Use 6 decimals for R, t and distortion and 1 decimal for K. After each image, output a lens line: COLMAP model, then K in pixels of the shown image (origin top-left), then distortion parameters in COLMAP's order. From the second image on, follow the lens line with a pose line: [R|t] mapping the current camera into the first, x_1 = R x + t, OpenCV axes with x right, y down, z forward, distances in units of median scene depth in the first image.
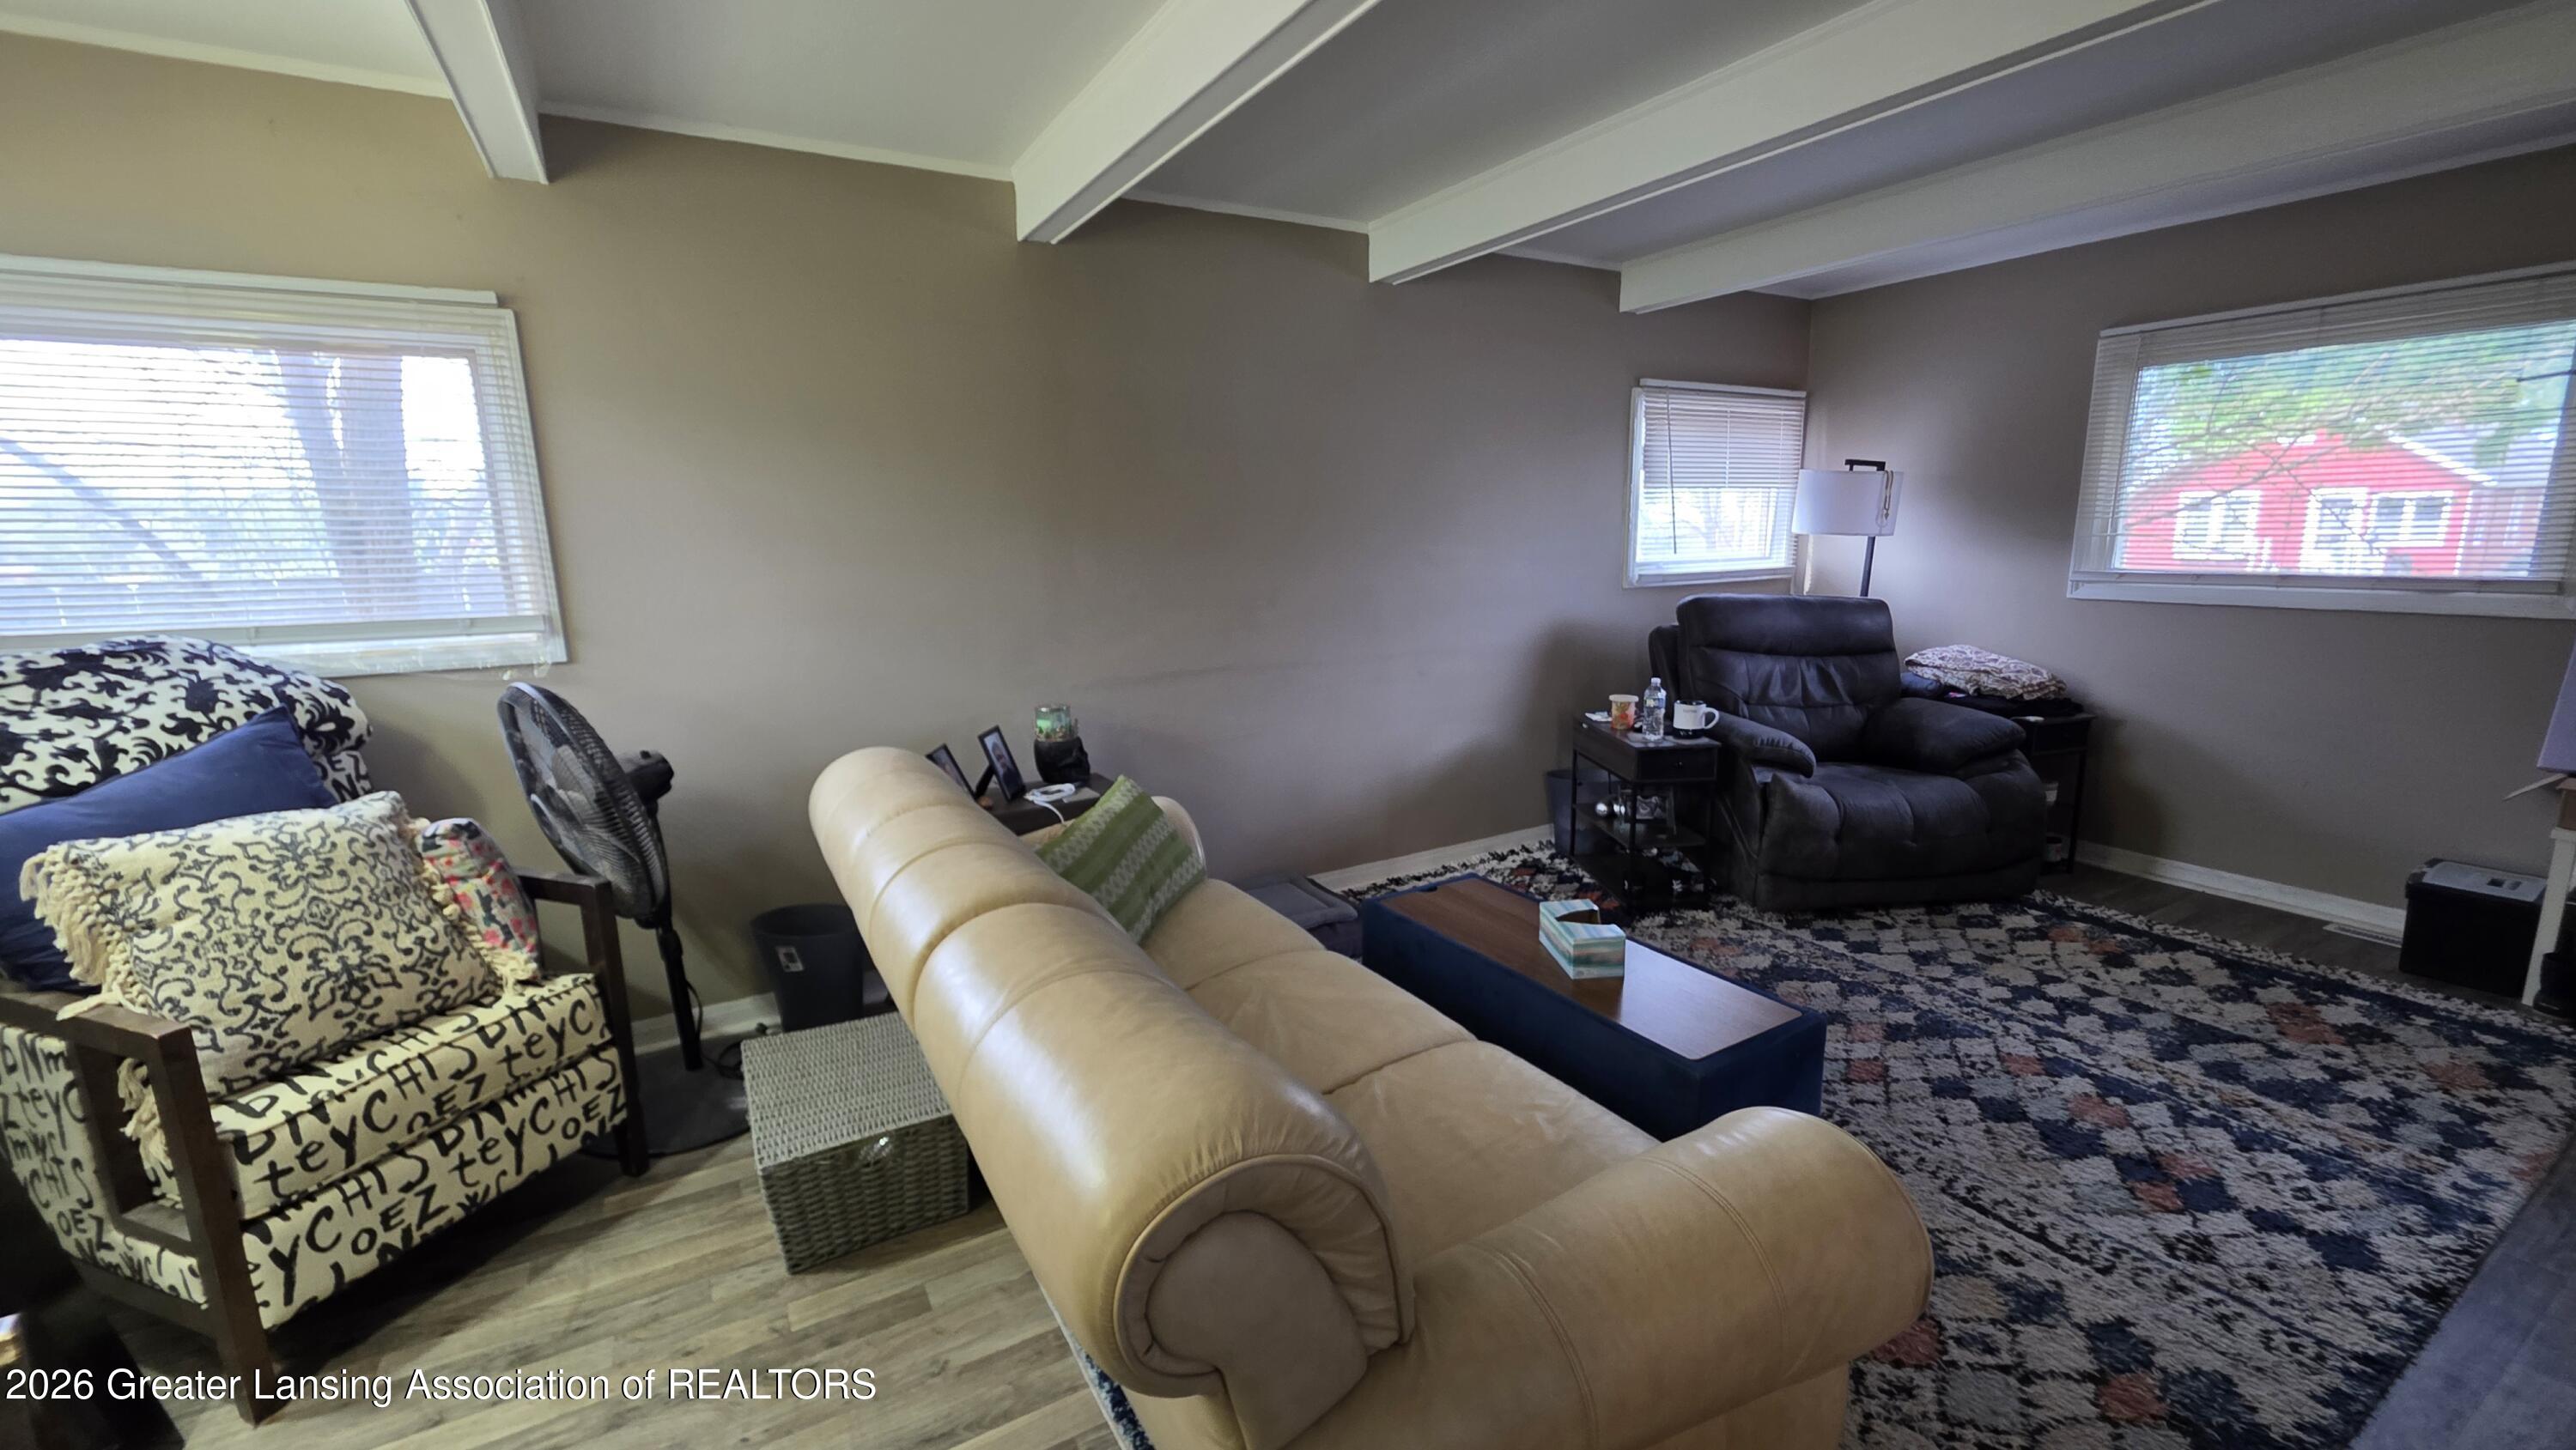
lens RADIAL K [[1043.2, 0, 1280.4], [0, 1043.2, 723.6], [0, 0, 1]] dist [0.000632, -0.000131]
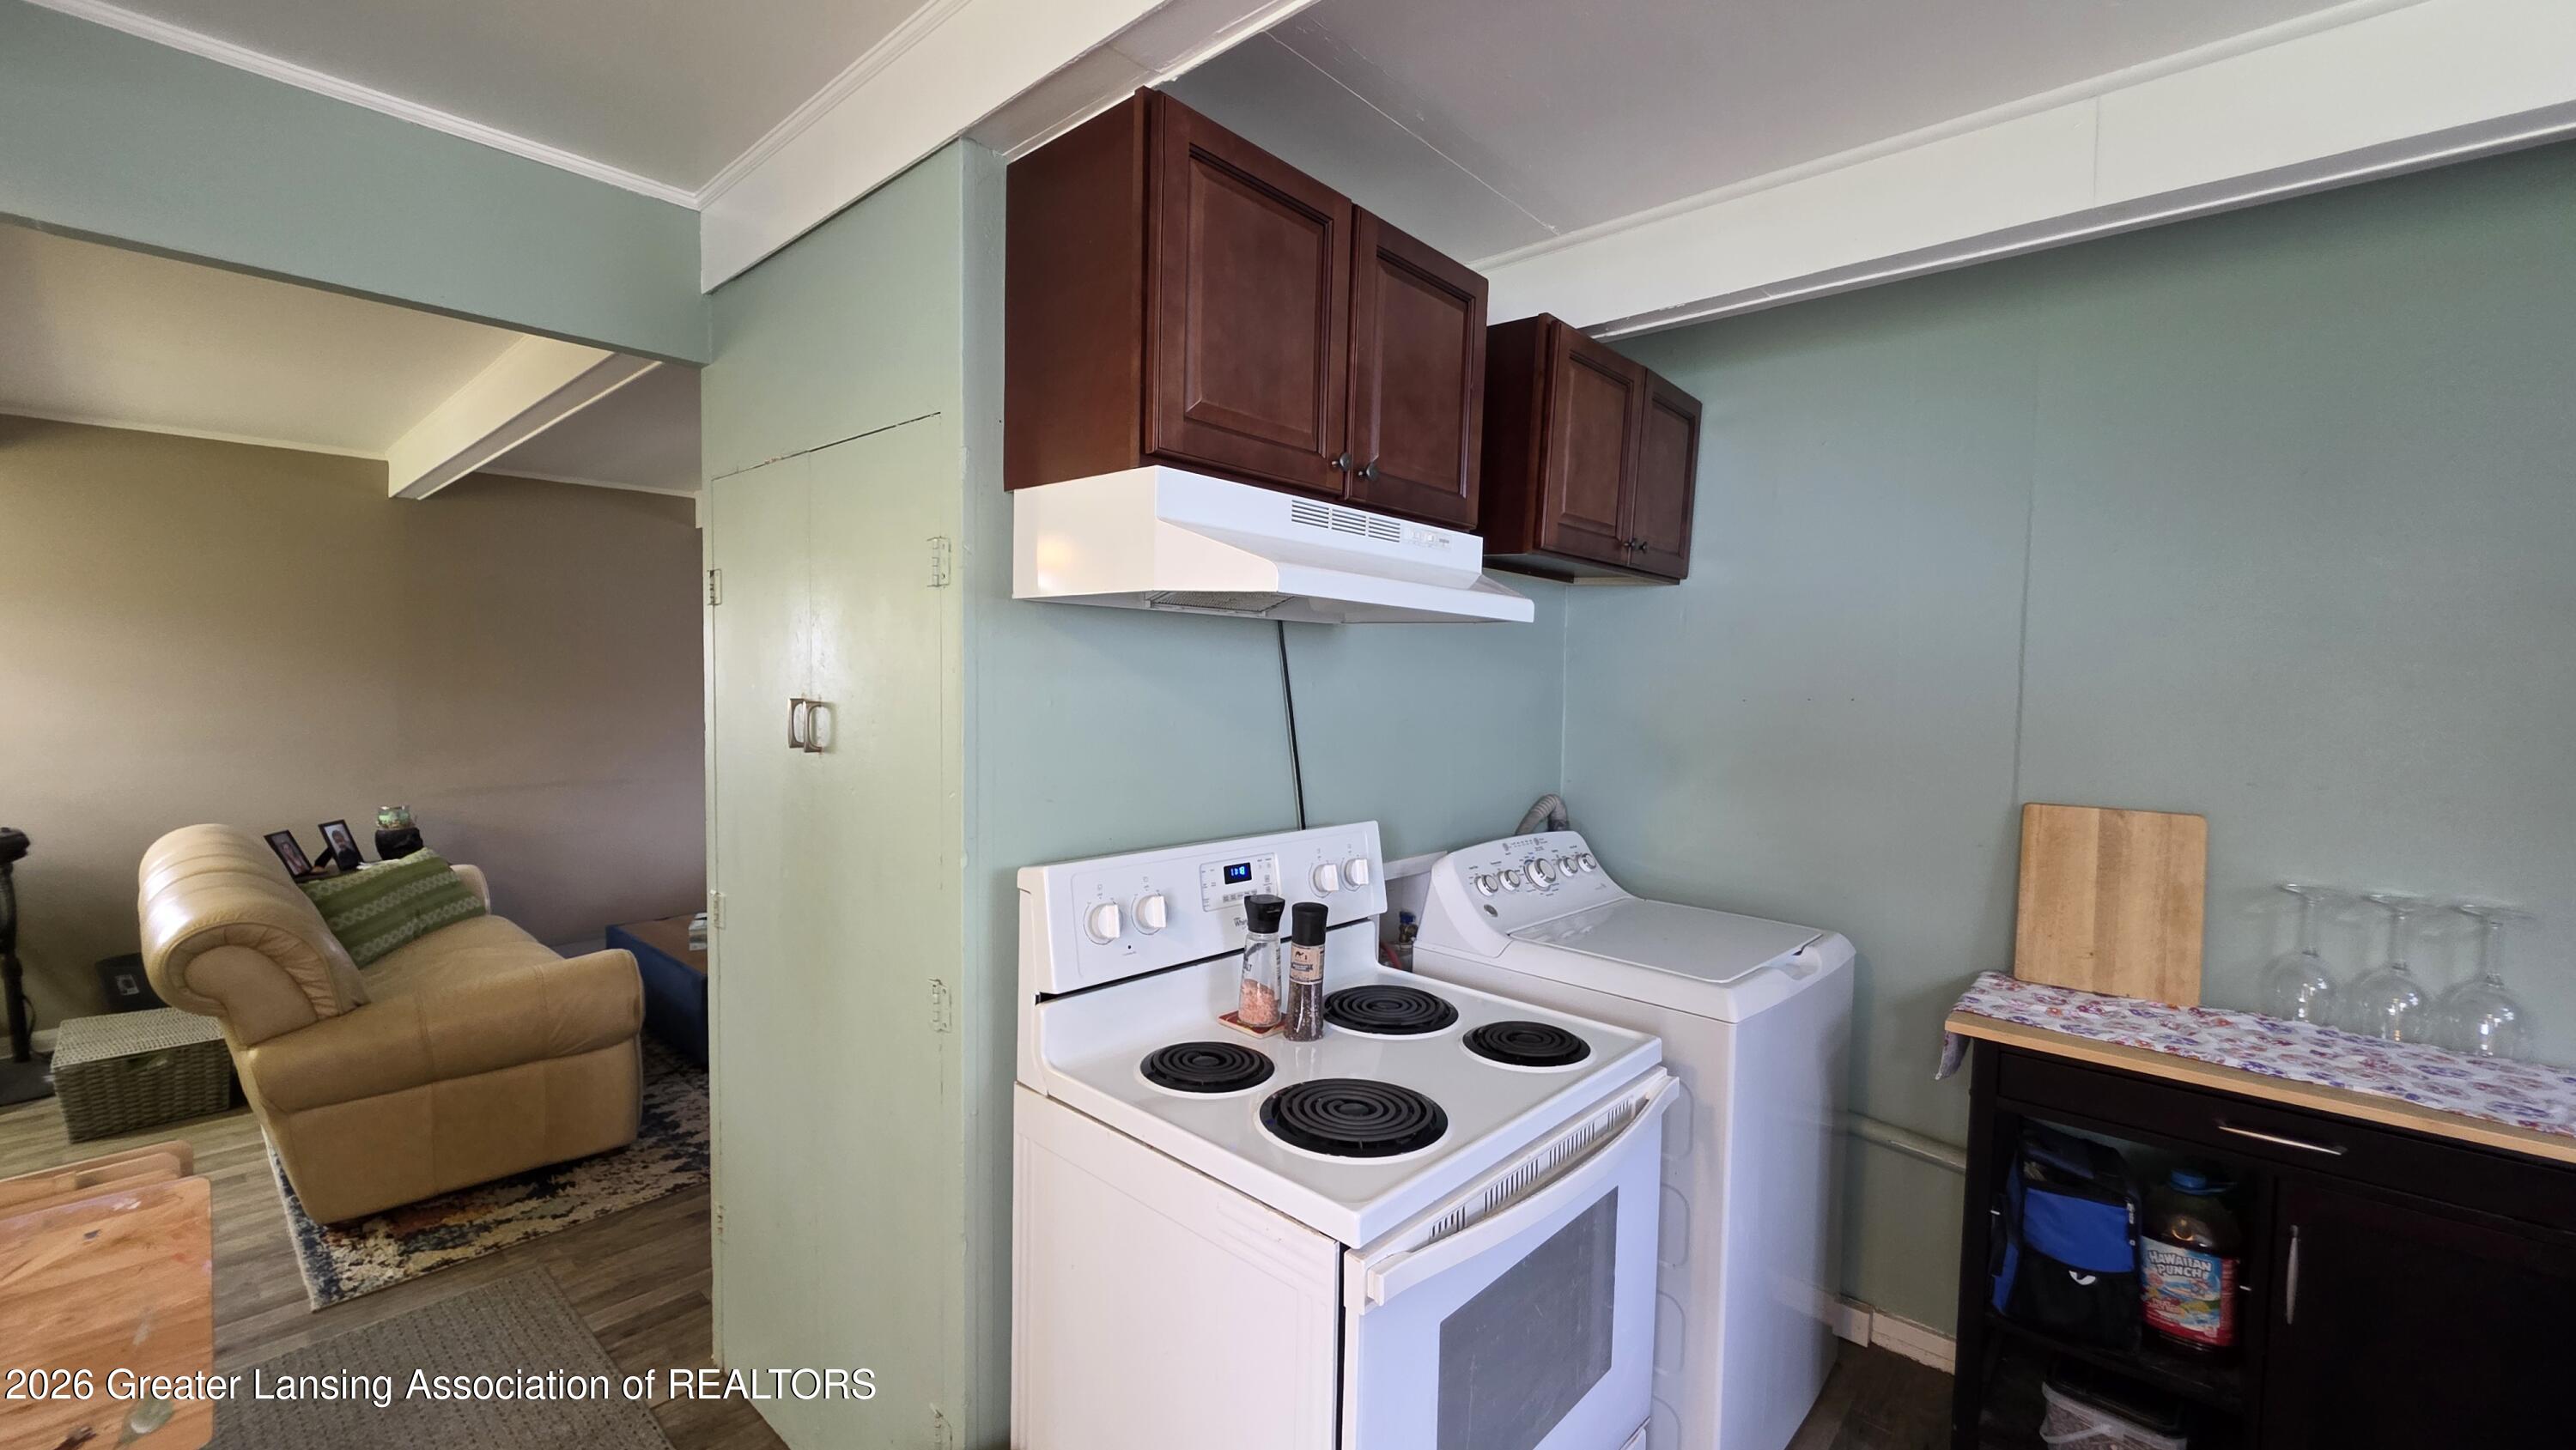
lens RADIAL K [[1031.1, 0, 1278.9], [0, 1031.1, 723.2], [0, 0, 1]] dist [0.001699, -0.000566]
pose [[0.952548, 0.017731, 0.303871, 0.617732], [0.025844, 0.989986, -0.138782, 0.119978], [-0.303288, 0.140050, 0.942551, -0.883922]]
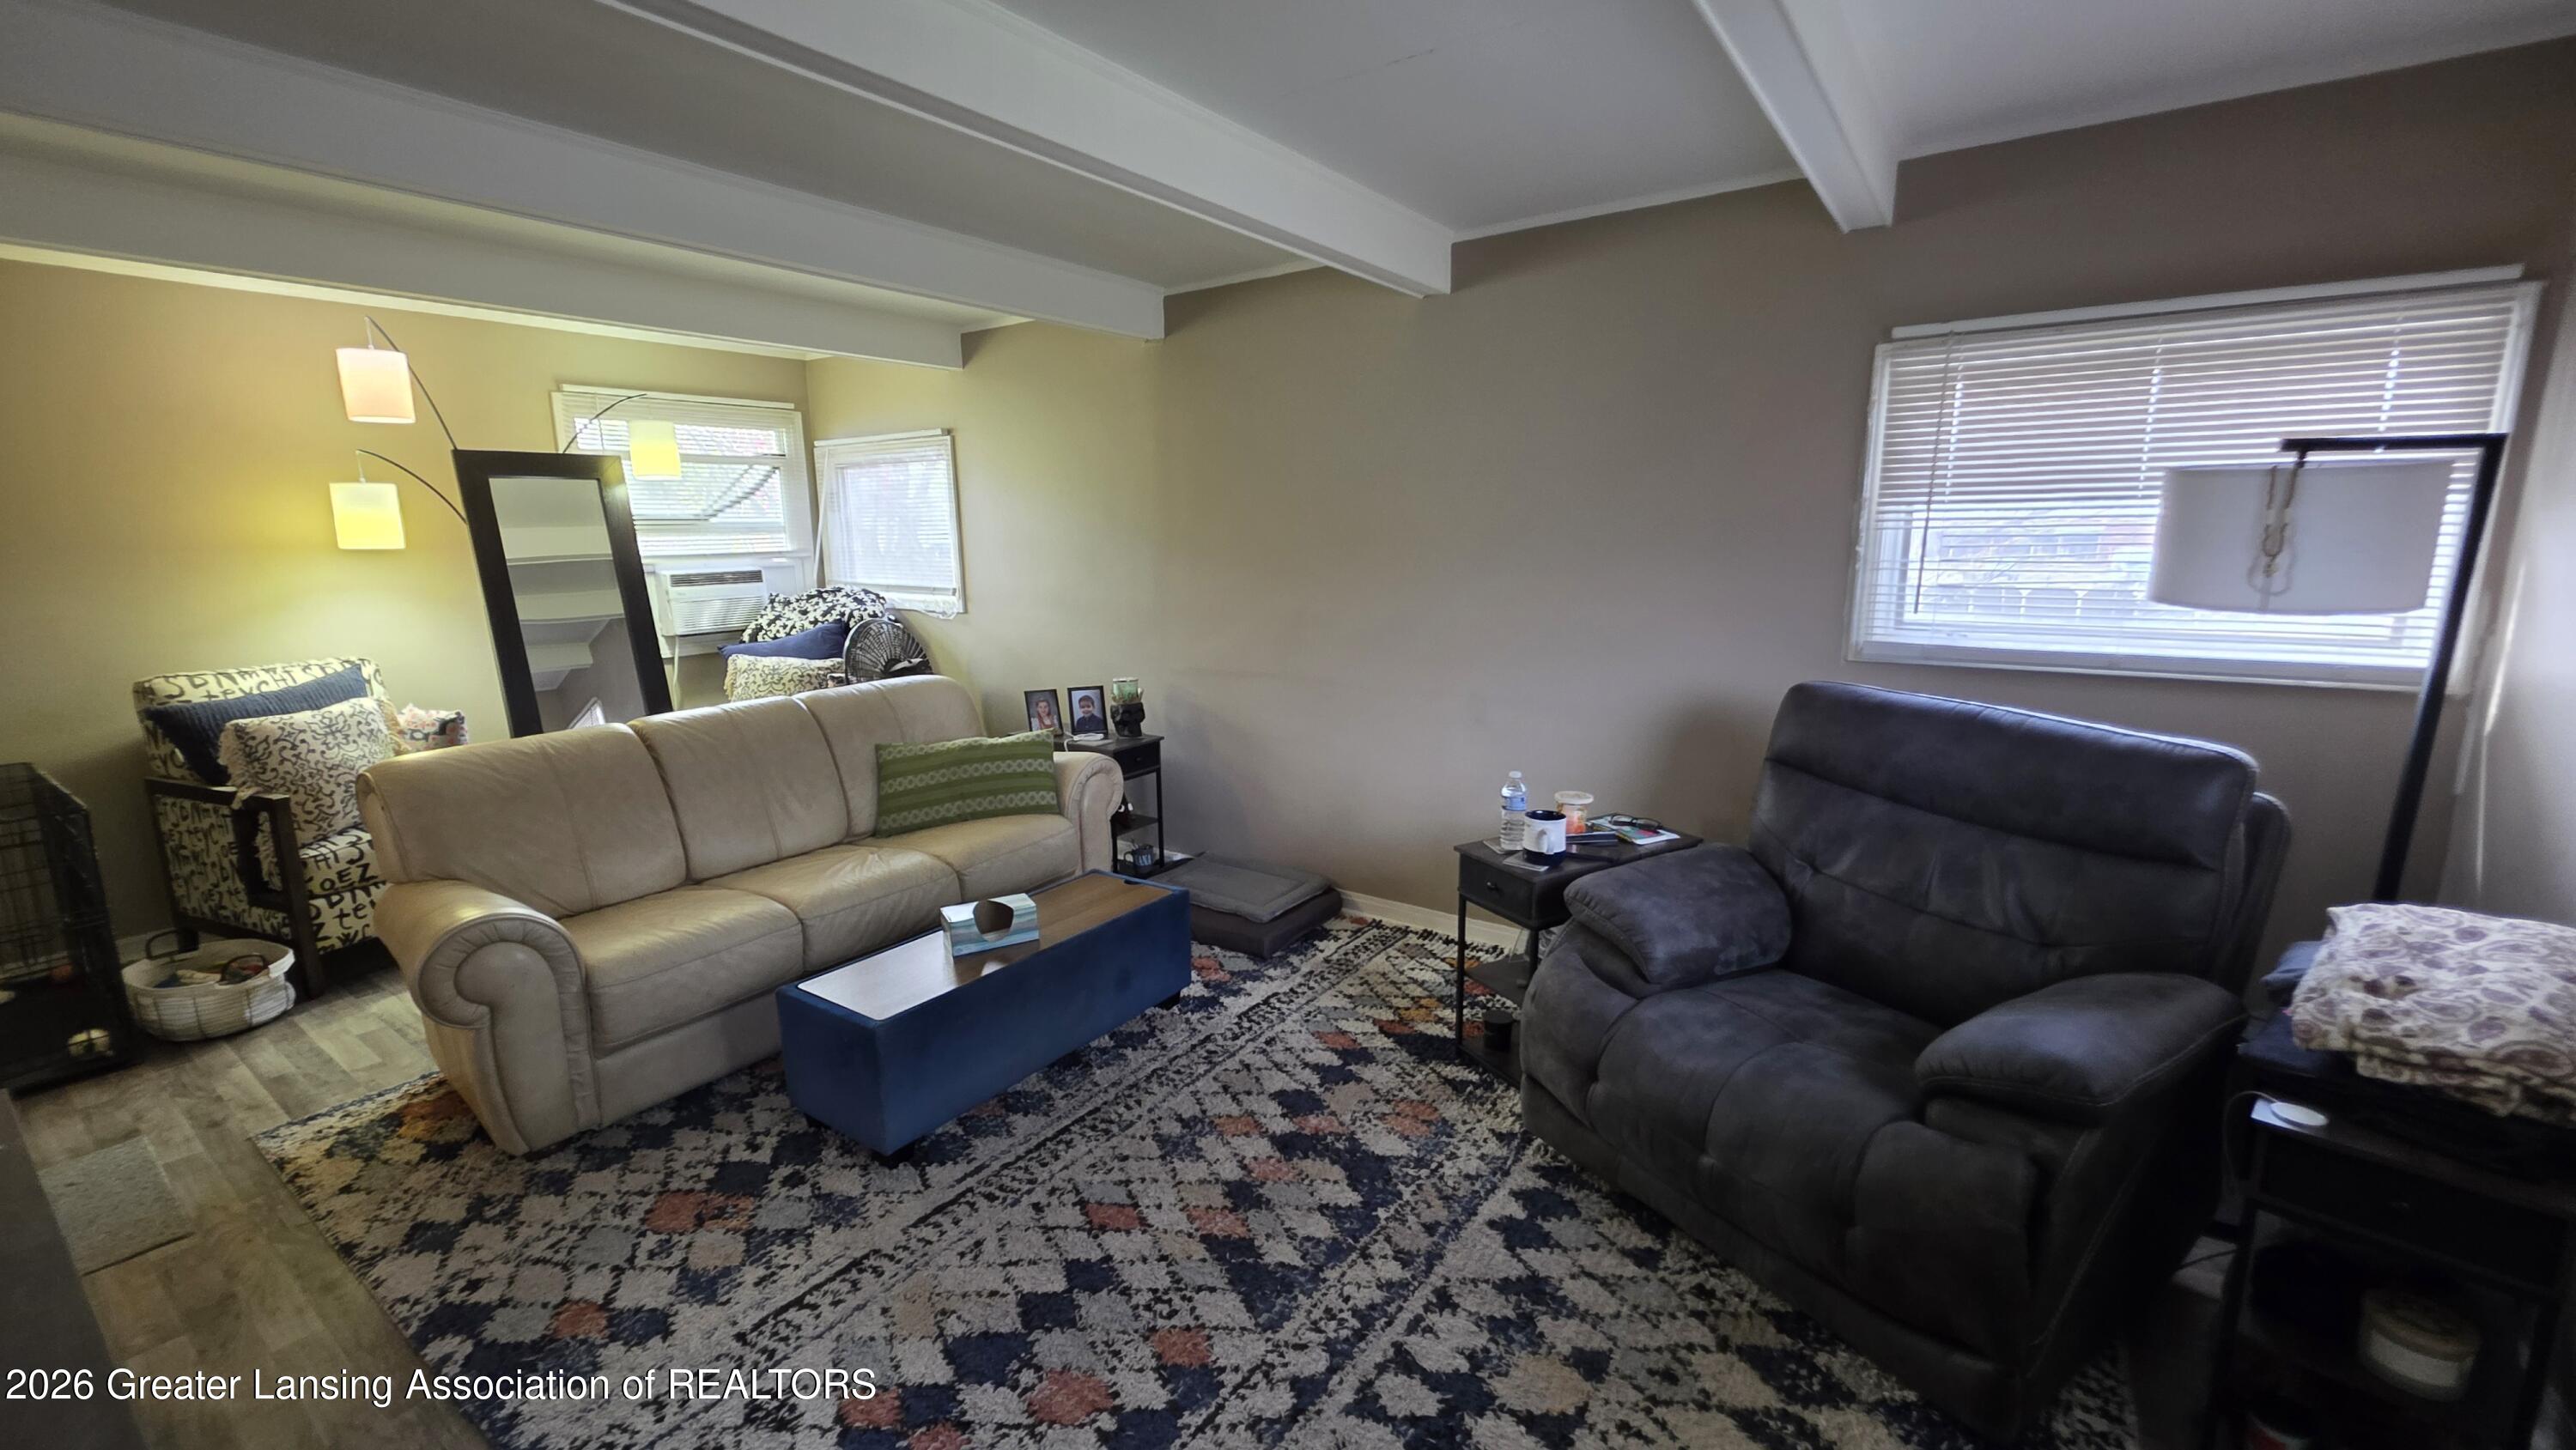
lens RADIAL K [[1034.7, 0, 1275.0], [0, 1034.7, 722.0], [0, 0, 1]] dist [-0.000139, -0.000206]
pose [[0.408578, 0.183106, -0.894168, 1.322574], [-0.165872, 0.978253, 0.124532, -0.198034], [0.897525, 0.097437, 0.430065, 0.722338]]
